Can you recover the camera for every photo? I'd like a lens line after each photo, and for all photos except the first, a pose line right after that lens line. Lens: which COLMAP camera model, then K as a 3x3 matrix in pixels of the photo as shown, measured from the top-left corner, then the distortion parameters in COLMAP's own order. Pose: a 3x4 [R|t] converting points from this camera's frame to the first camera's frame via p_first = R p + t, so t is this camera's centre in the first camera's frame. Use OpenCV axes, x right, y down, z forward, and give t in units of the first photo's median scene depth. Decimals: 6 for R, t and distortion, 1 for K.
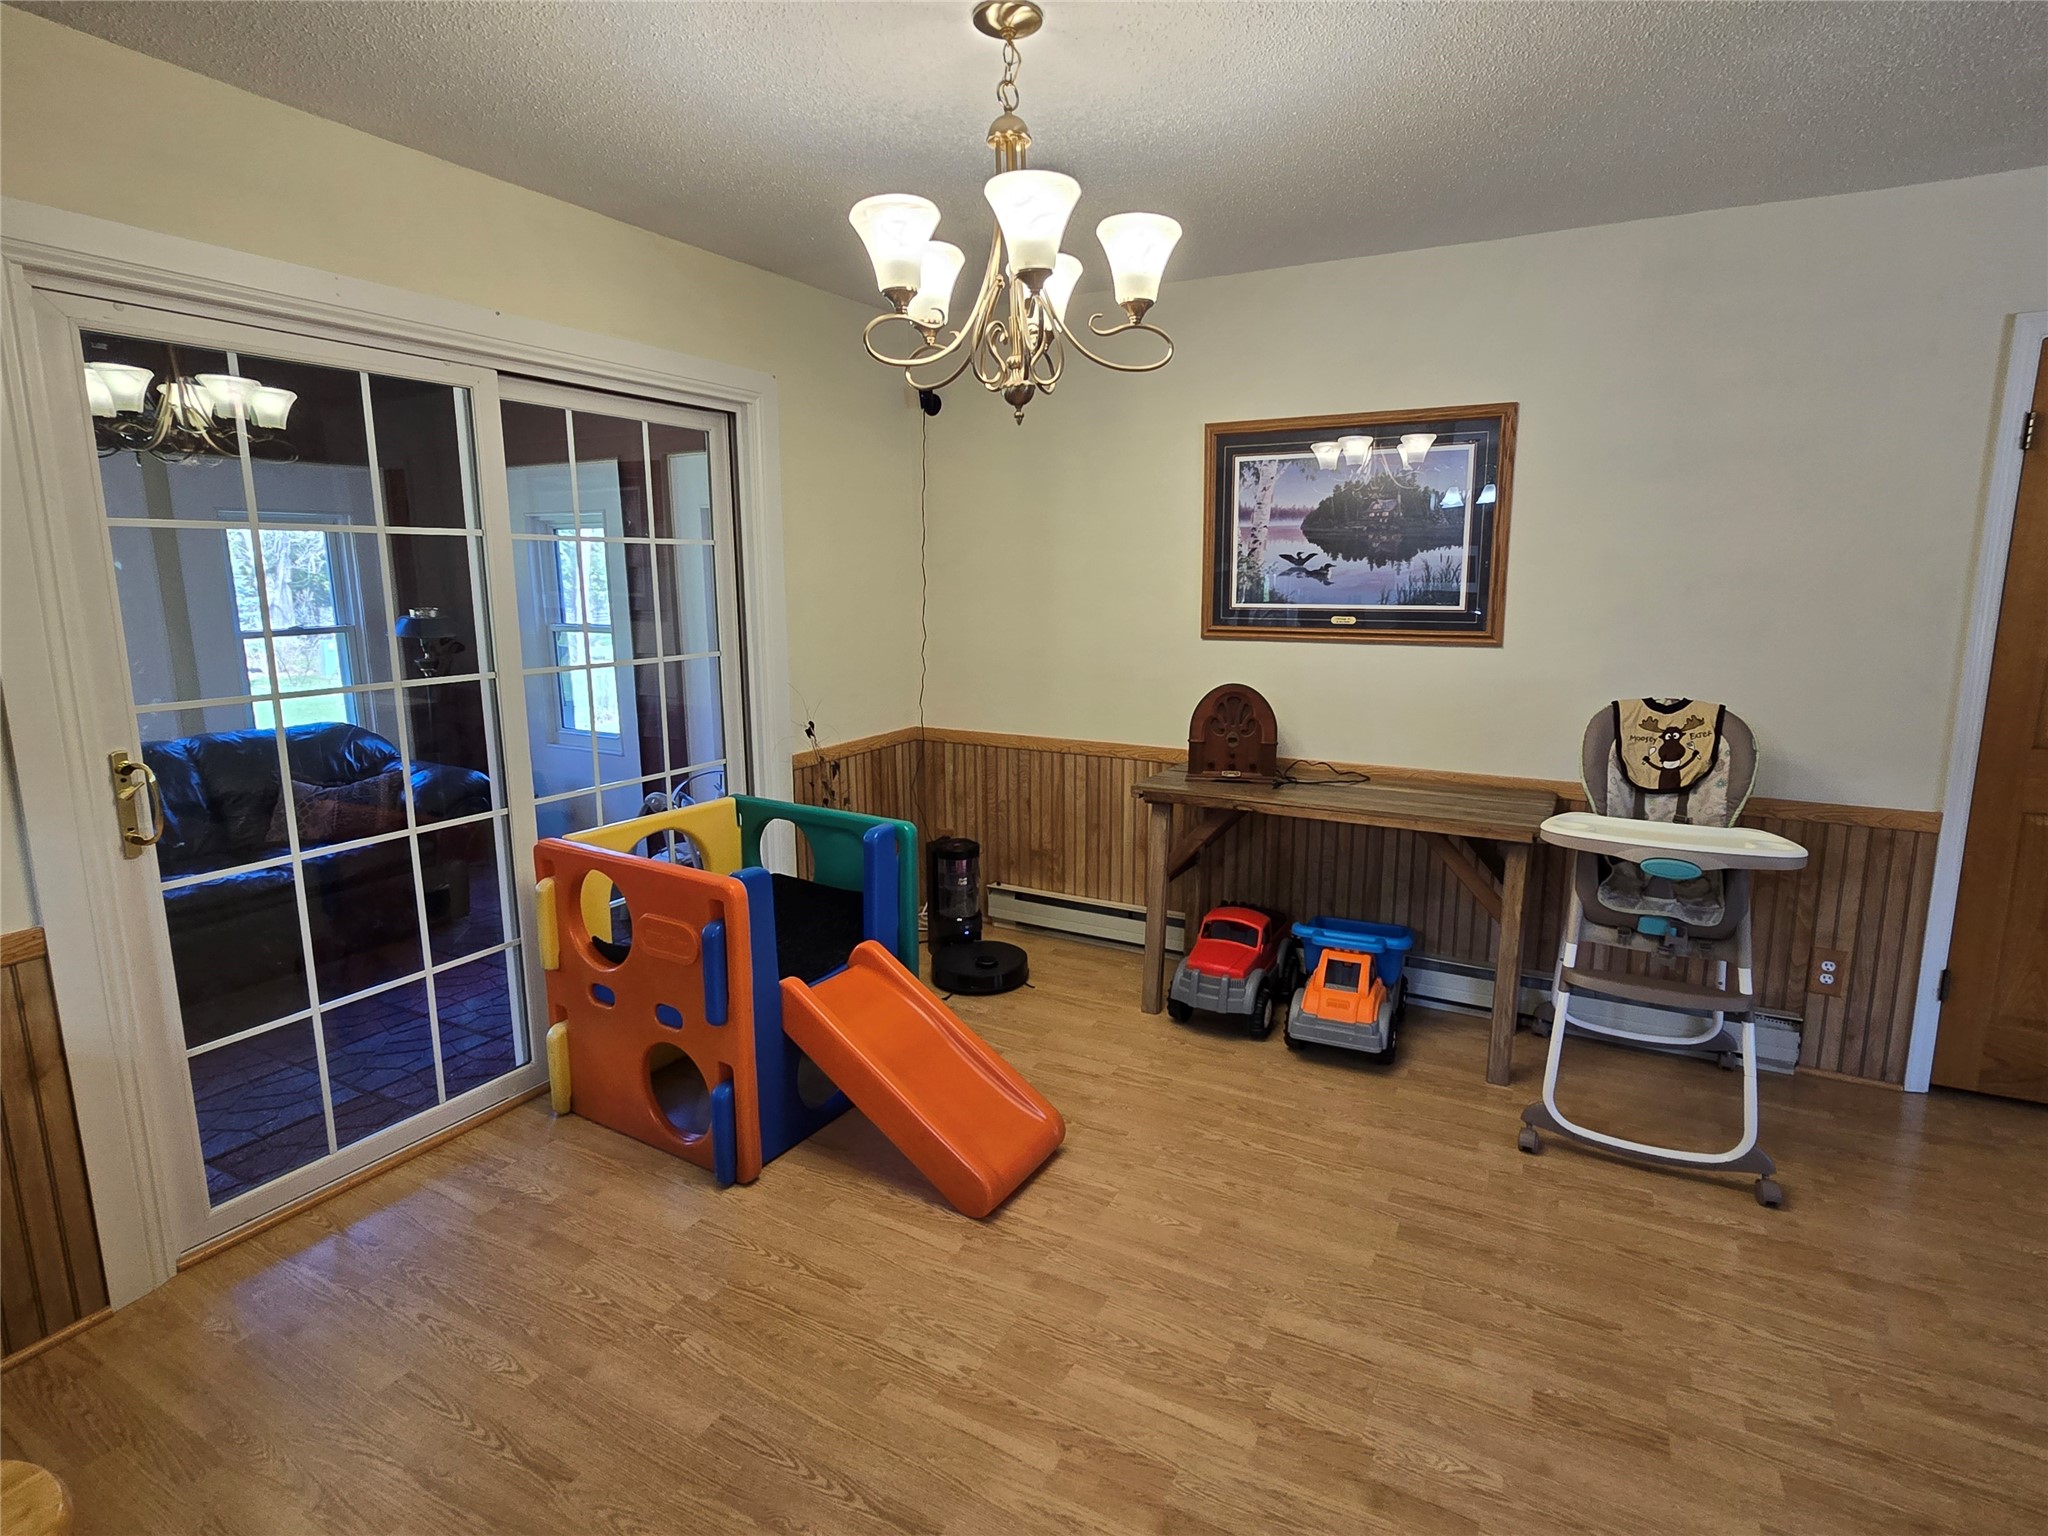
lens RADIAL K [[1030.0, 0, 1059.3], [0, 1030.0, 754.1], [0, 0, 1]] dist [-0.003729, -0.002357]
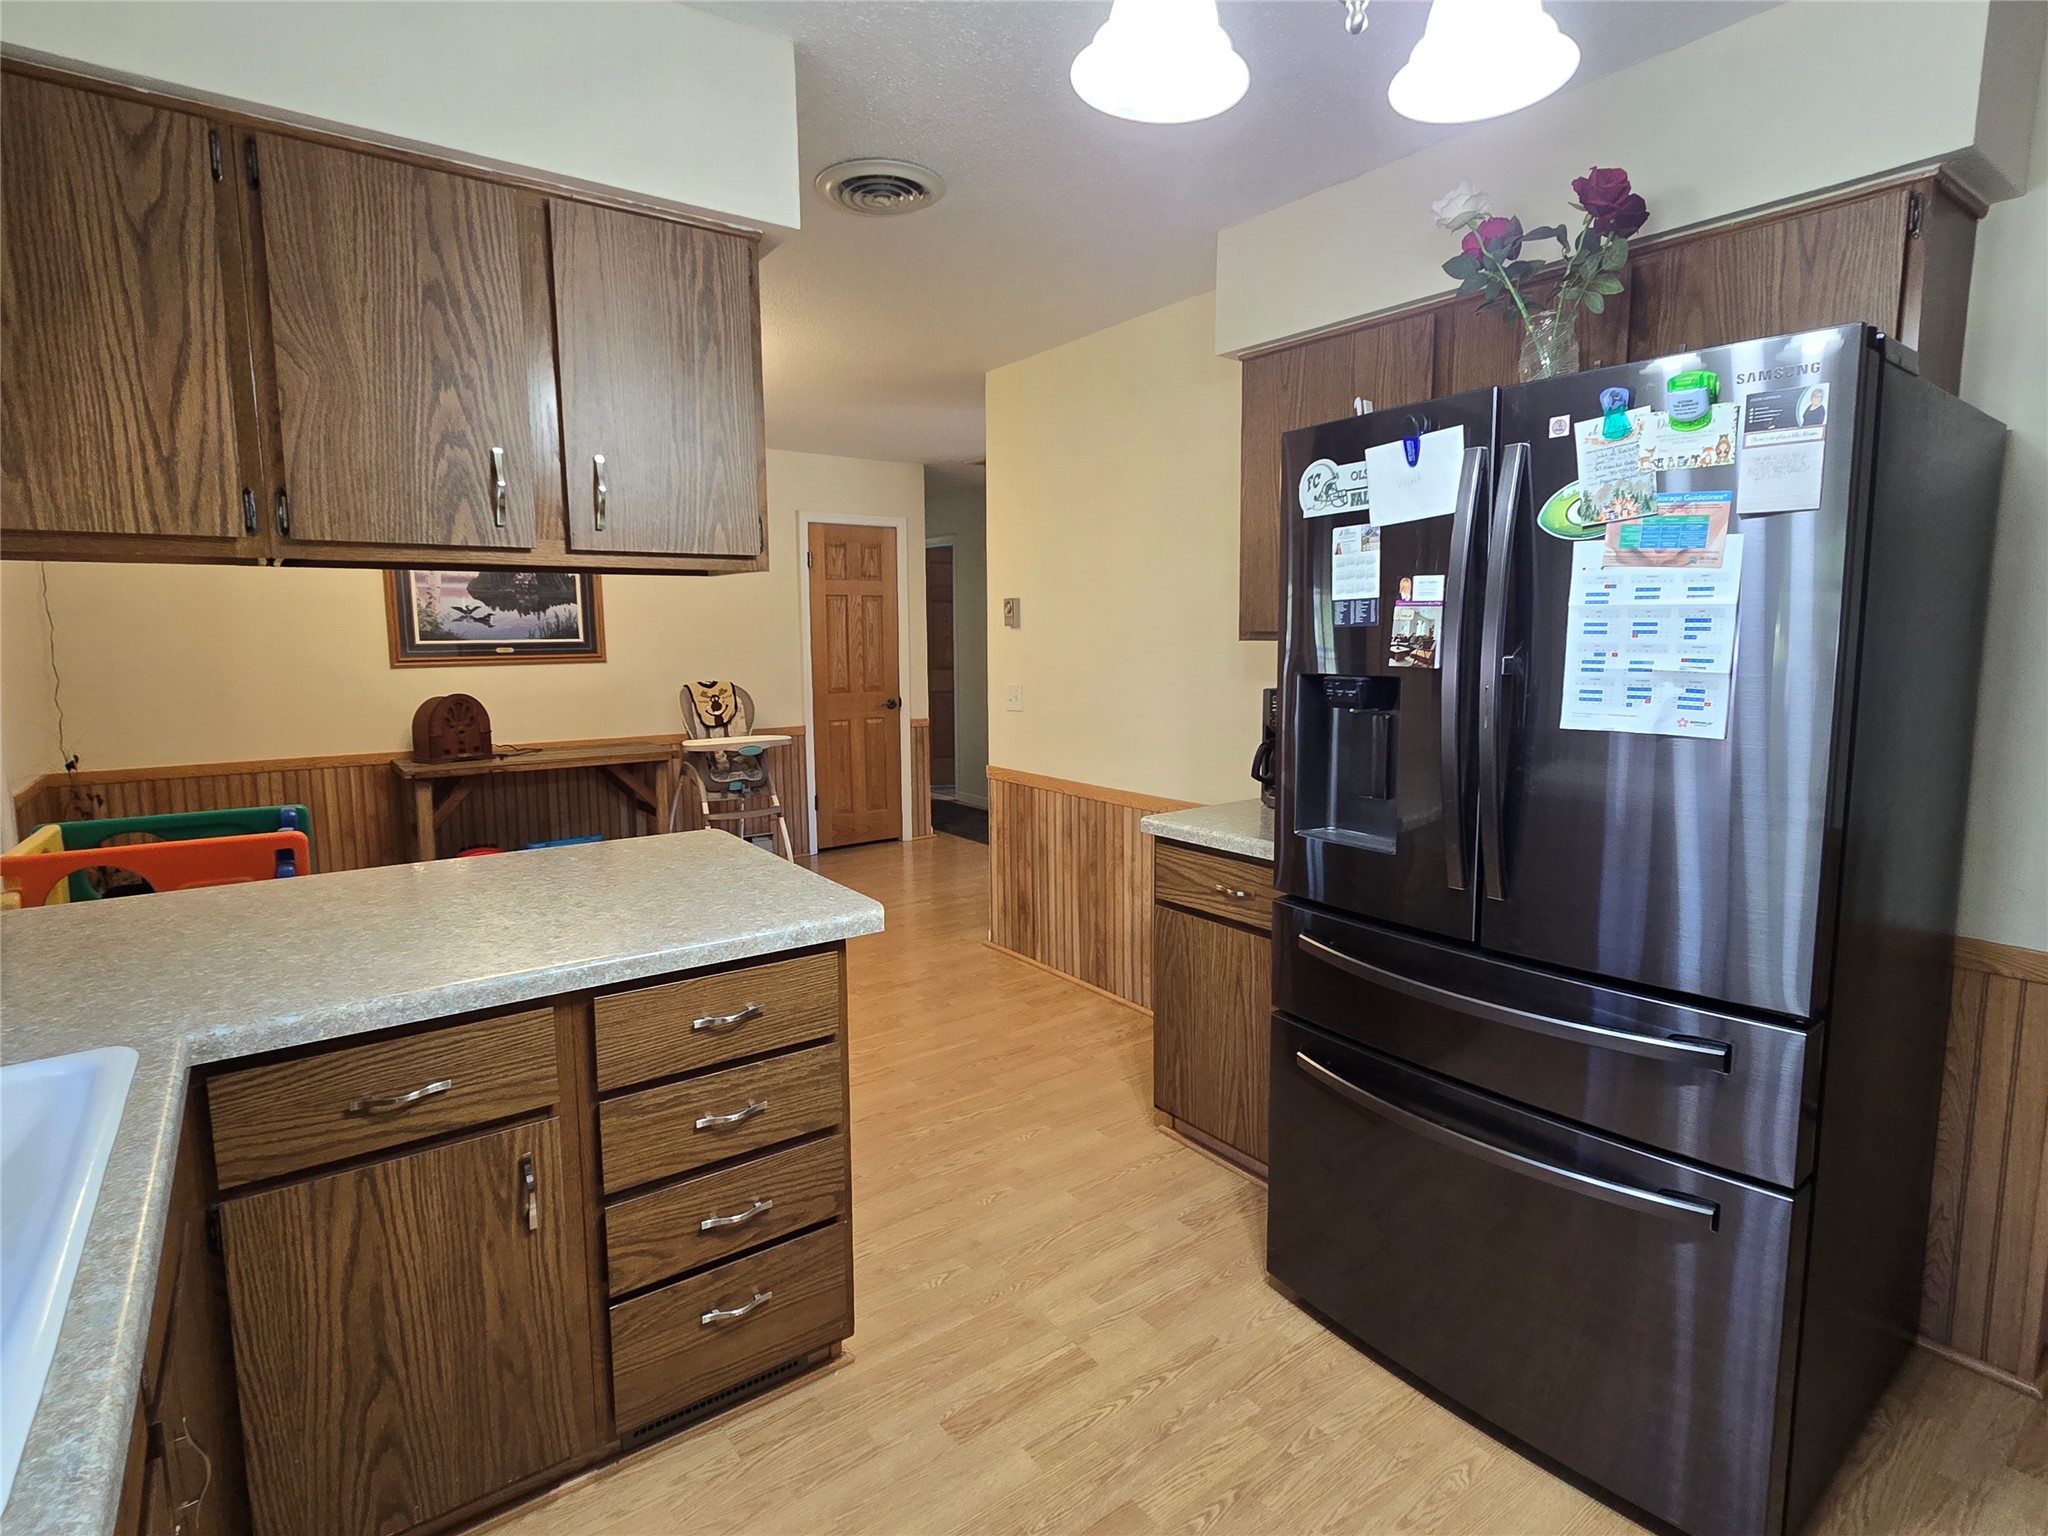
lens RADIAL K [[1030.0, 0, 1032.7], [0, 1030.0, 753.5], [0, 0, 1]] dist [-0.003729, -0.002357]
pose [[0.429037, -0.110459, 0.896508, -0.959563], [0.162718, 0.985710, 0.043578, 0.101745], [-0.888510, 0.127181, 0.440880, -0.432669]]
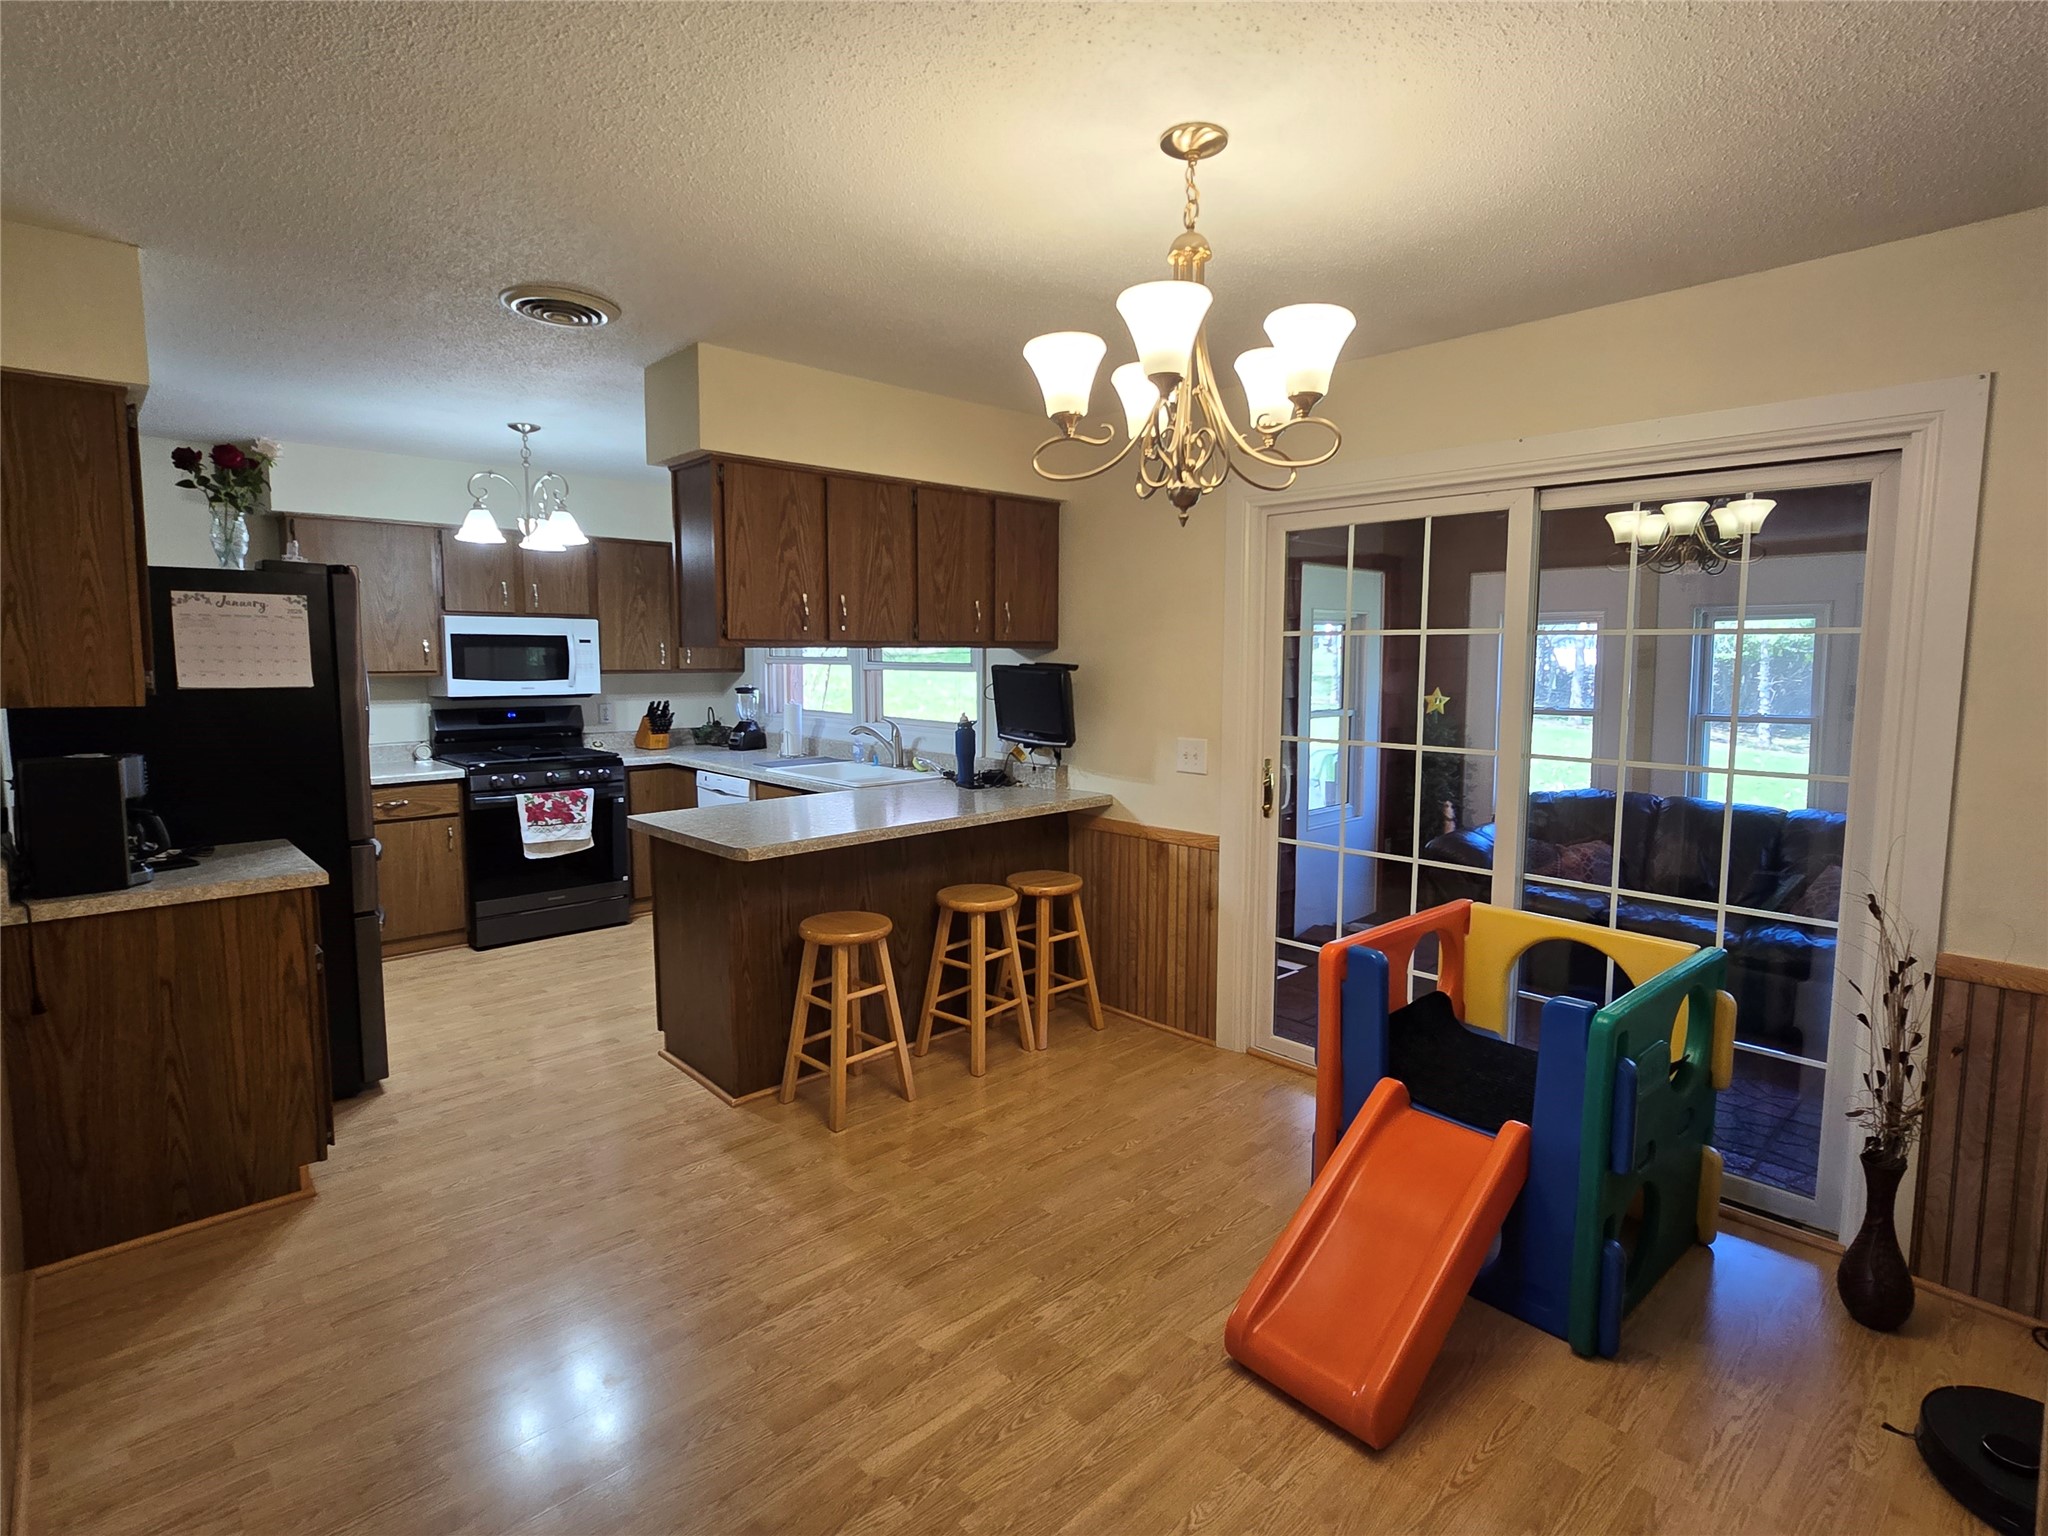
lens RADIAL K [[1030.0, 0, 1039.3], [0, 1030.0, 753.1], [0, 0, 1]] dist [-0.003729, -0.002357]
pose [[-0.322436, 0.095581, -0.941753, 0.685380], [-0.171341, 0.972562, 0.157372, -0.167432], [0.930955, 0.212103, -0.297212, 0.849913]]
